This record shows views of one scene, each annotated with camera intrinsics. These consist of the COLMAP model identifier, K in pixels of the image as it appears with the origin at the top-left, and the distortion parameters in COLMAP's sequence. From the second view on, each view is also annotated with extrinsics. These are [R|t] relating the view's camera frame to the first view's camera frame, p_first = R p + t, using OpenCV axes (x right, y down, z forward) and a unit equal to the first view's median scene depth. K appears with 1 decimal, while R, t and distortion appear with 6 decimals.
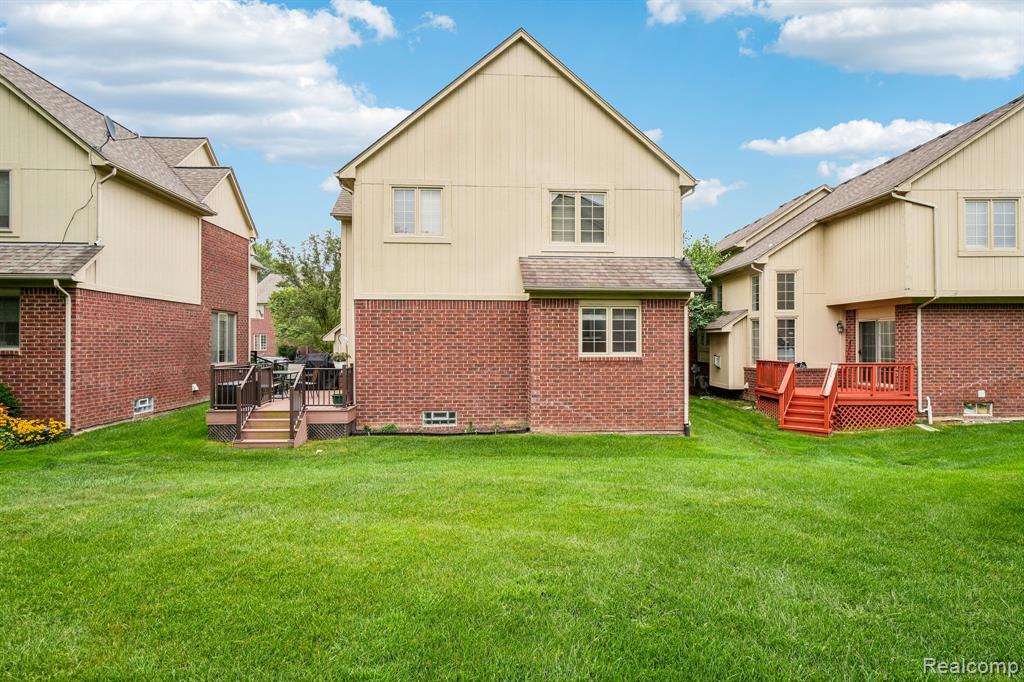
lens RADIAL K [[538.1, 0, 508.9], [0, 538.1, 337.8], [0, 0, 1]] dist [-0.000934, 0.000238]
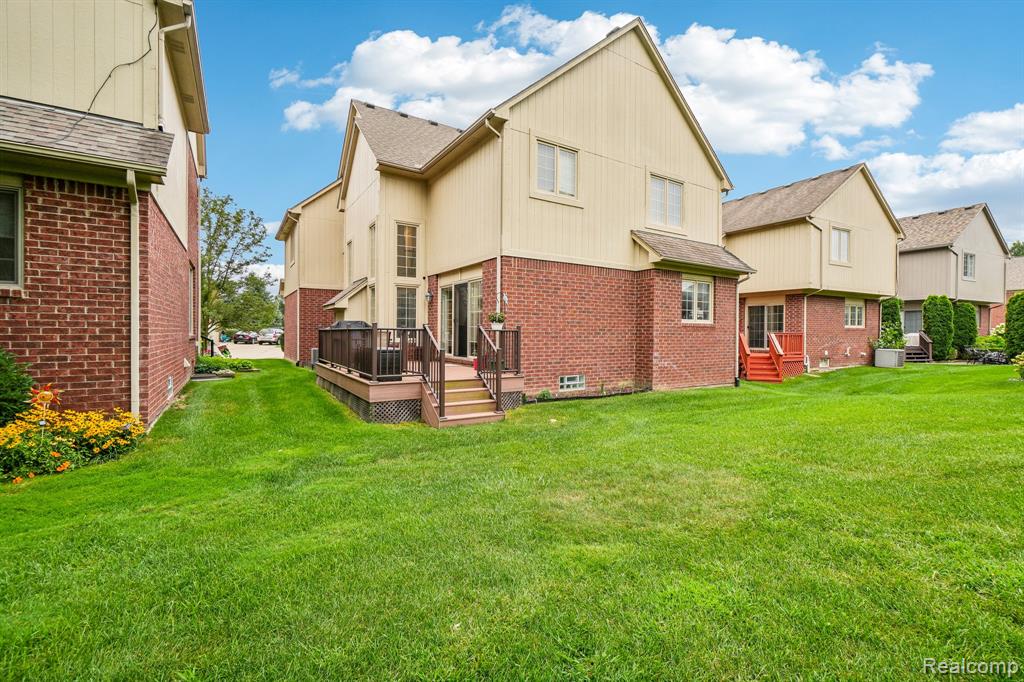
lens RADIAL K [[442.4, 0, 503.5], [0, 442.4, 336.0], [0, 0, 1]] dist [-0.000538, 0.000341]
pose [[0.880909, 0.004552, 0.473263, -0.639785], [-0.014872, 0.999726, 0.018067, 0.051129], [-0.473051, -0.022954, 0.880736, 0.342095]]
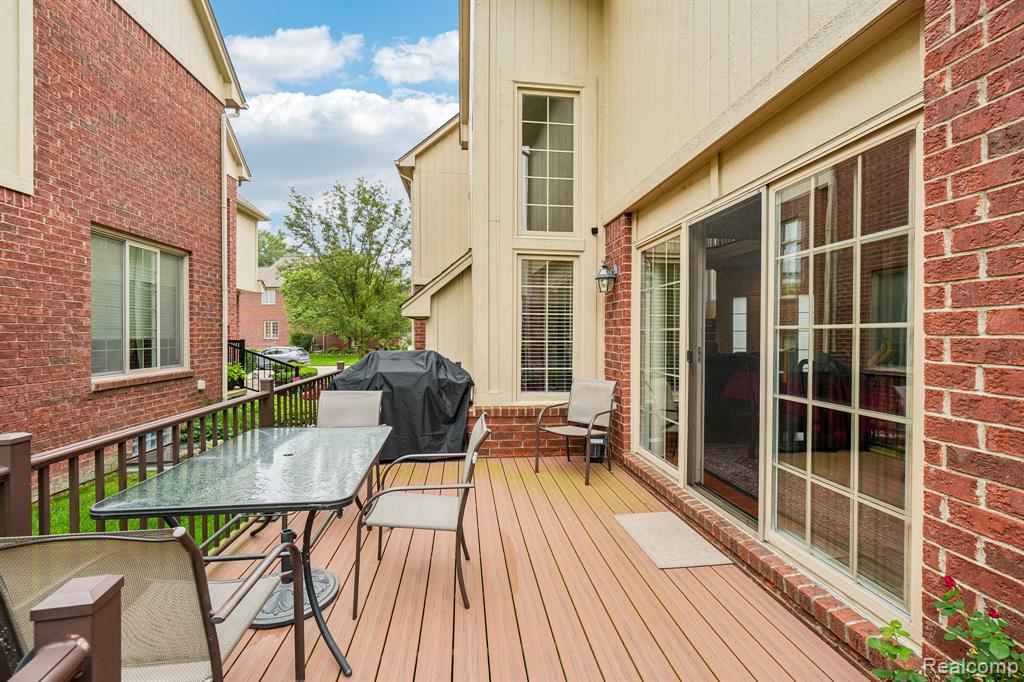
lens RADIAL K [[442.4, 0, 515.6], [0, 442.4, 335.5], [0, 0, 1]] dist [-0.000538, 0.000341]
pose [[0.998045, 0.004077, 0.062363, -0.407030], [-0.005064, 0.999864, 0.015689, 0.021382], [-0.062290, -0.015974, 0.997930, 0.963171]]
